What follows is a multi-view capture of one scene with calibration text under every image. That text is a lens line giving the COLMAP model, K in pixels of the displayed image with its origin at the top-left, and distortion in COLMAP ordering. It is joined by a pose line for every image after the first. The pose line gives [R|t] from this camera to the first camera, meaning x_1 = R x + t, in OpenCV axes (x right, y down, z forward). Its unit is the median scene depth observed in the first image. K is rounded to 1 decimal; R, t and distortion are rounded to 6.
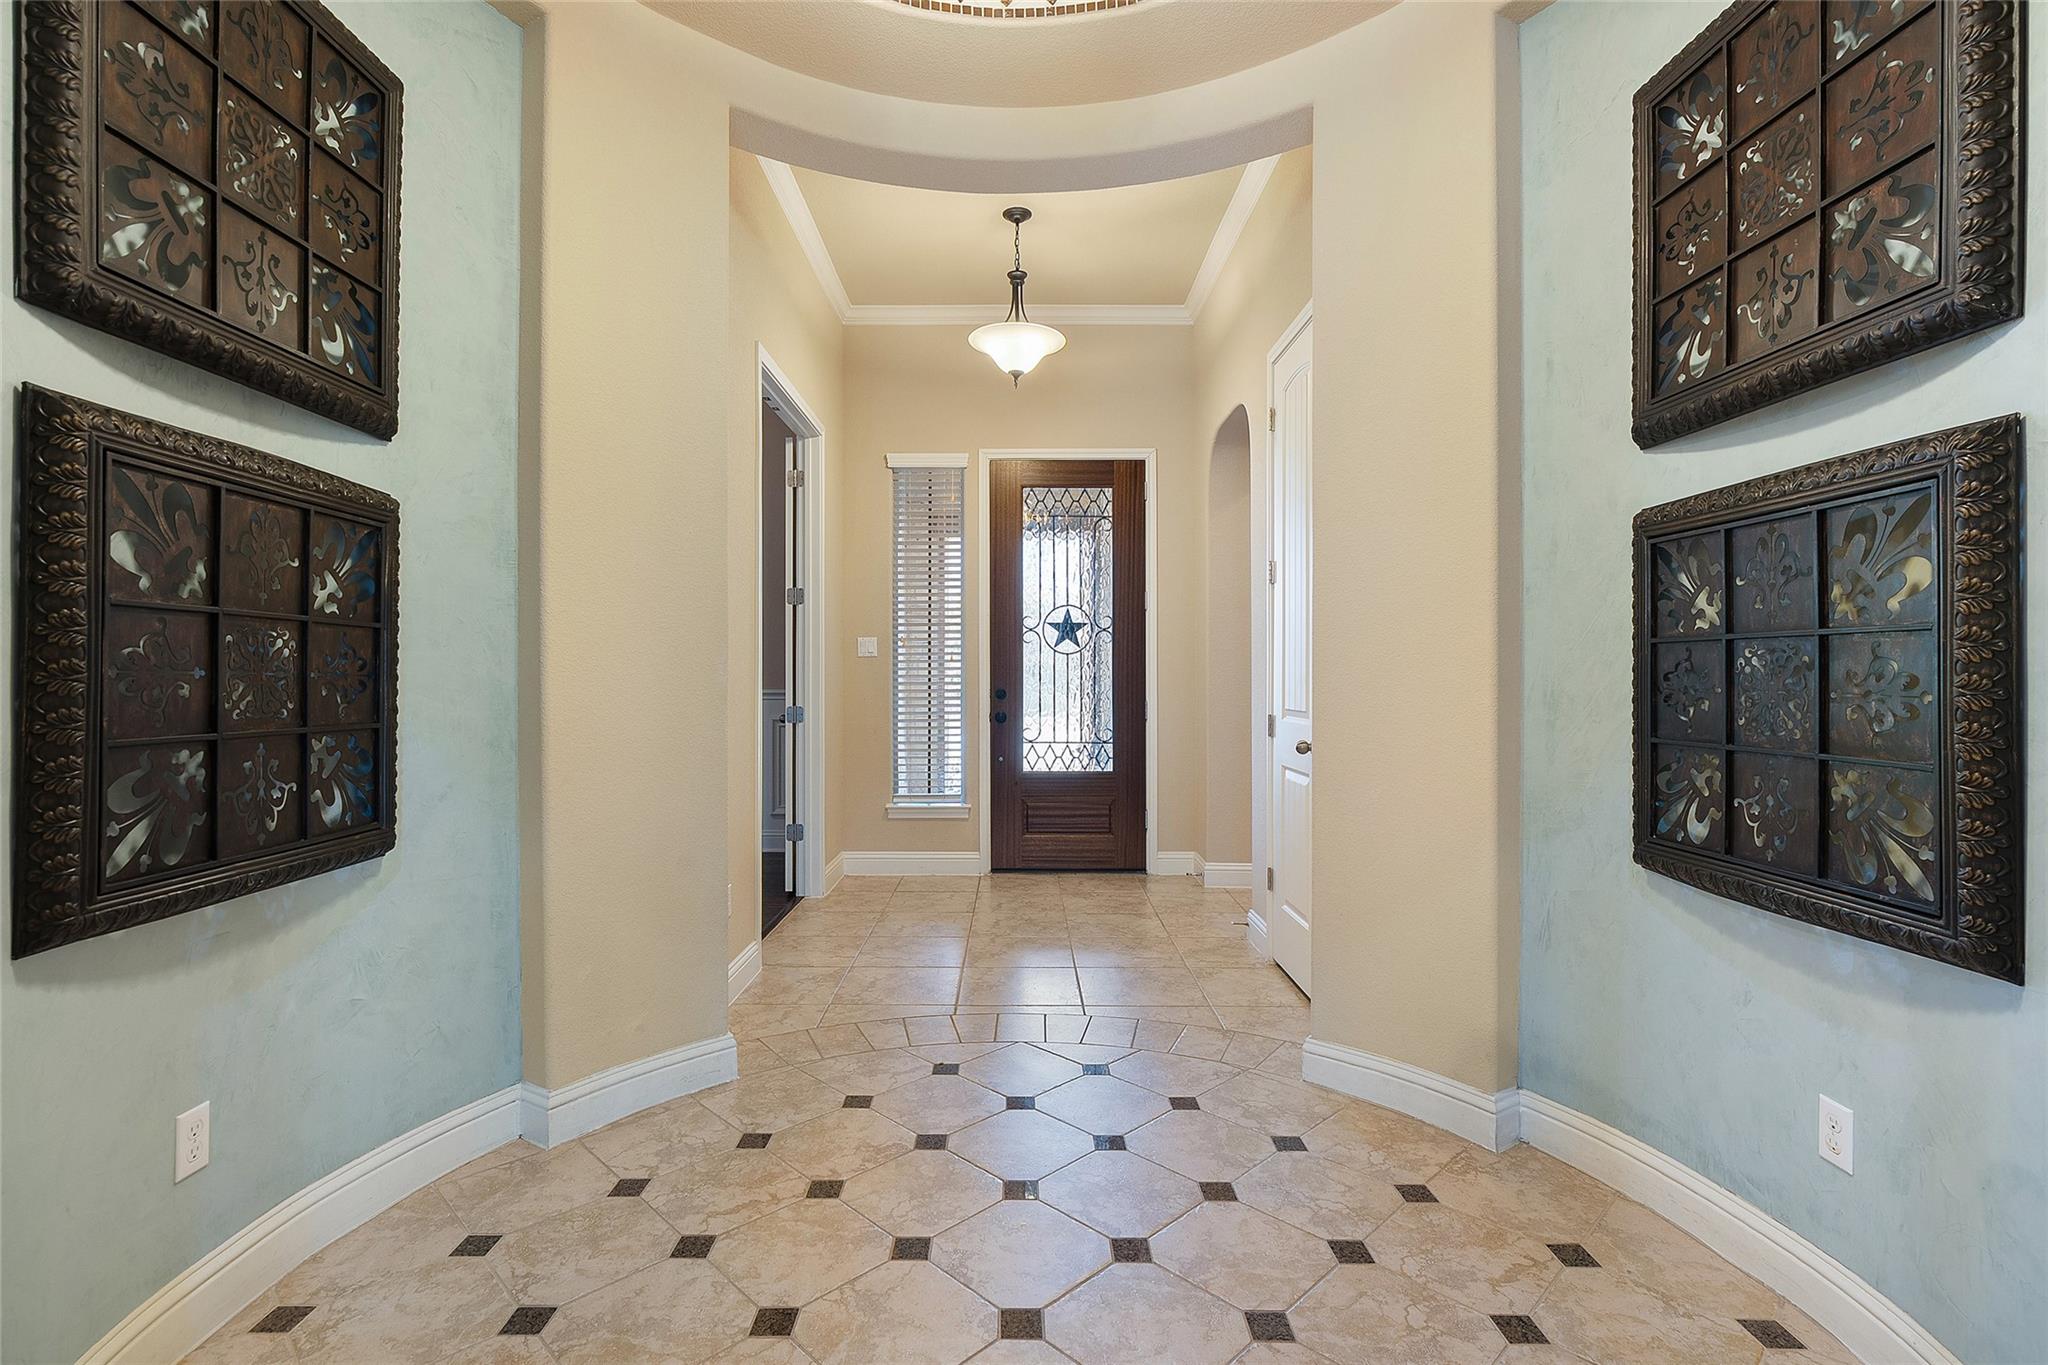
lens RADIAL K [[926.1, 0, 1018.0], [0, 926.1, 678.8], [0, 0, 1]] dist [-0.000055, -0.000268]
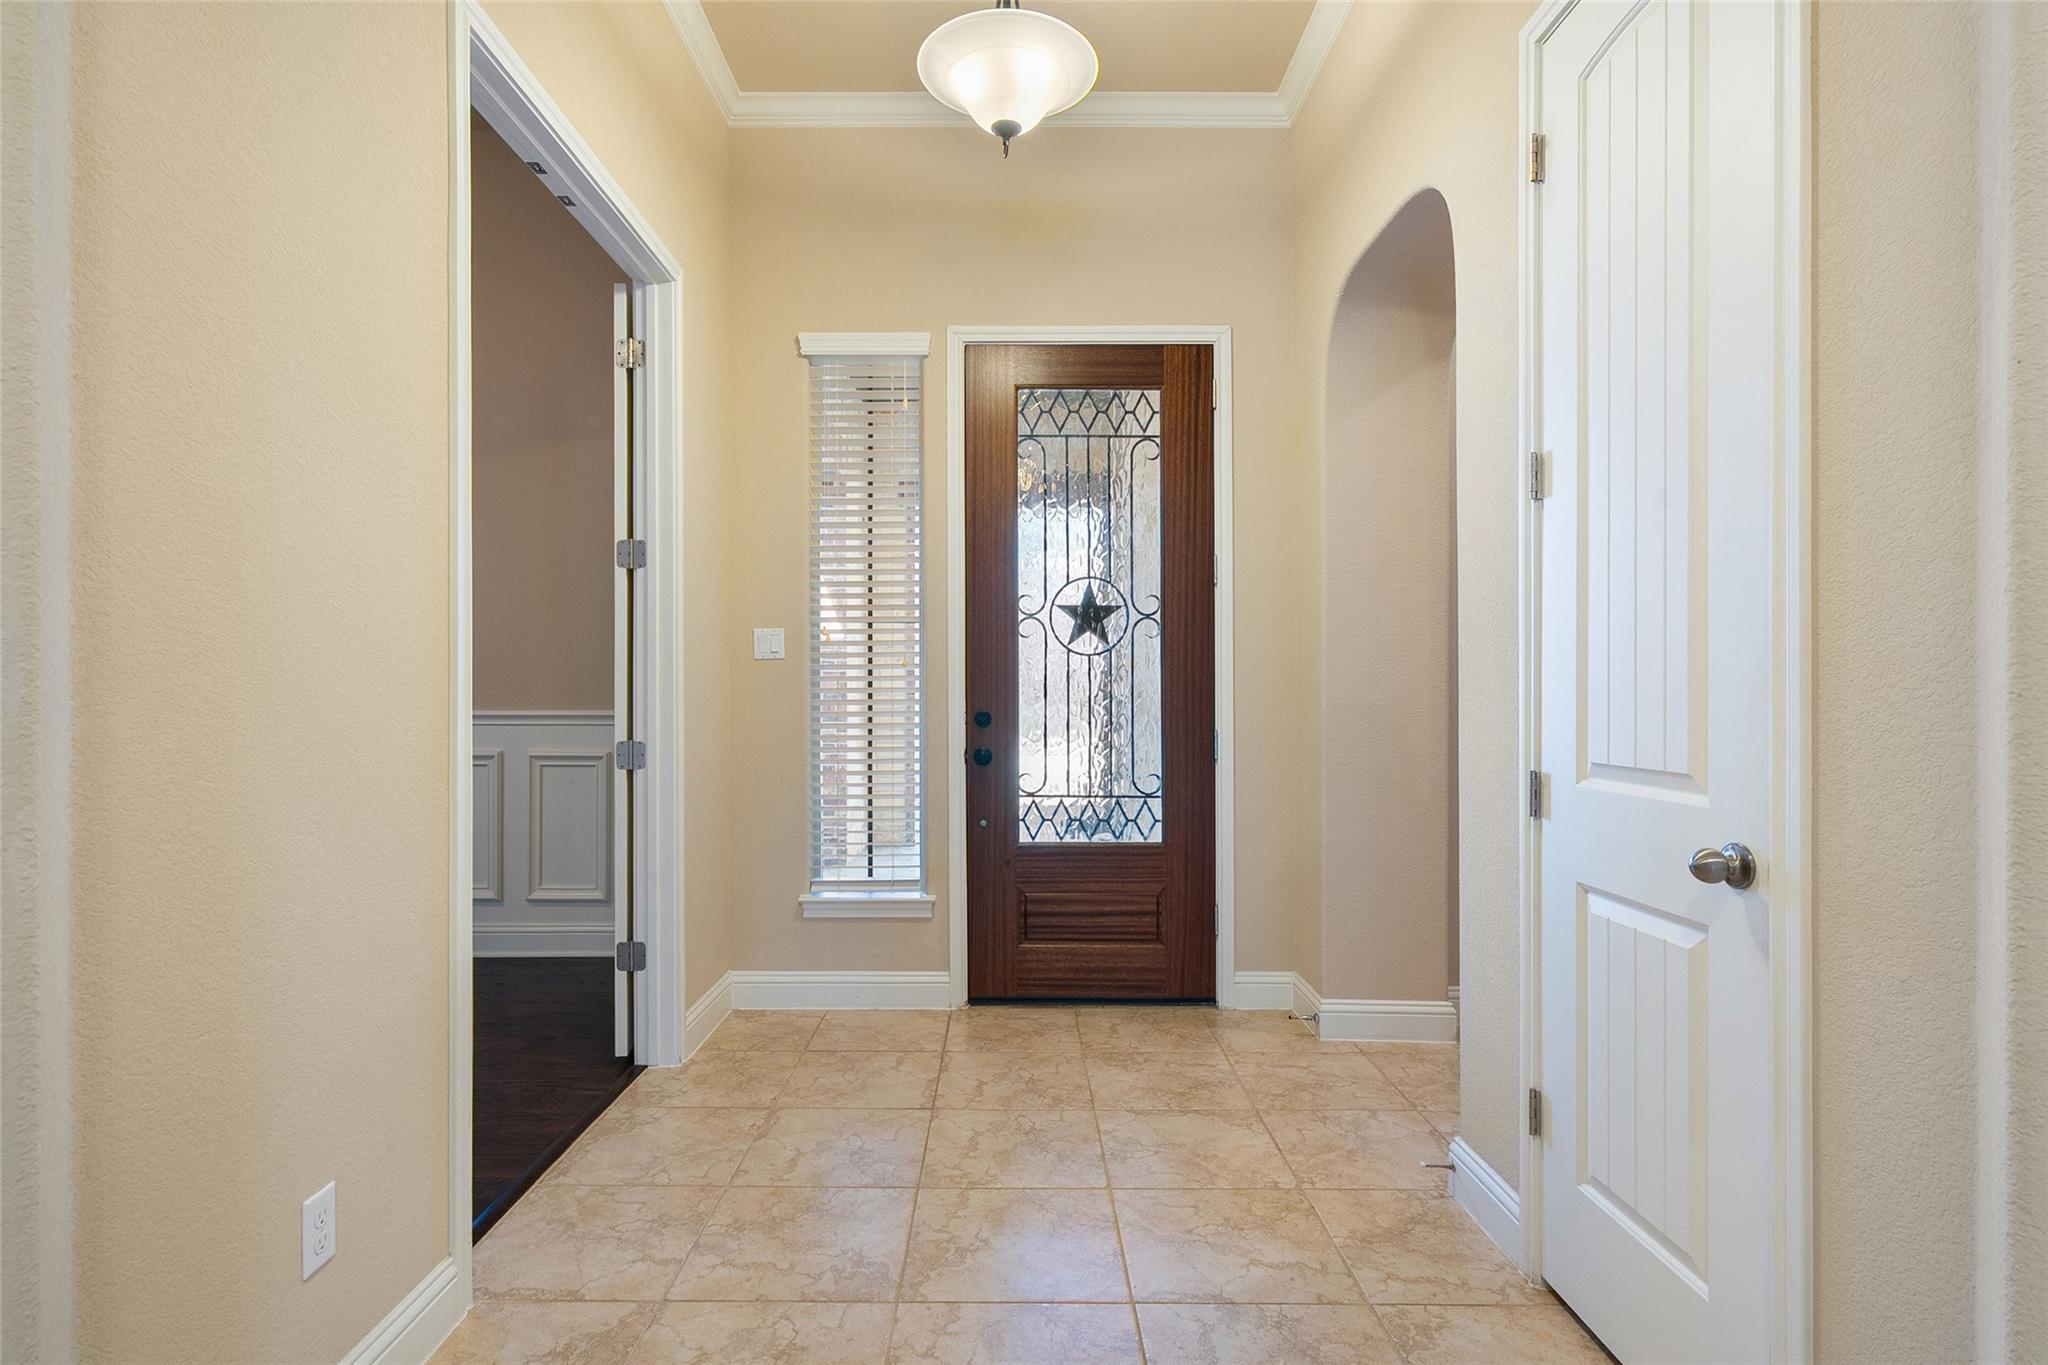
lens RADIAL K [[926.1, 0, 1018.0], [0, 926.1, 678.8], [0, 0, 1]] dist [-0.000055, -0.000268]
pose [[0.999954, -0.000903, 0.009543, -0.000863], [0.001020, 0.999923, -0.012359, -0.002868], [-0.009531, 0.012368, 0.999878, 0.376115]]
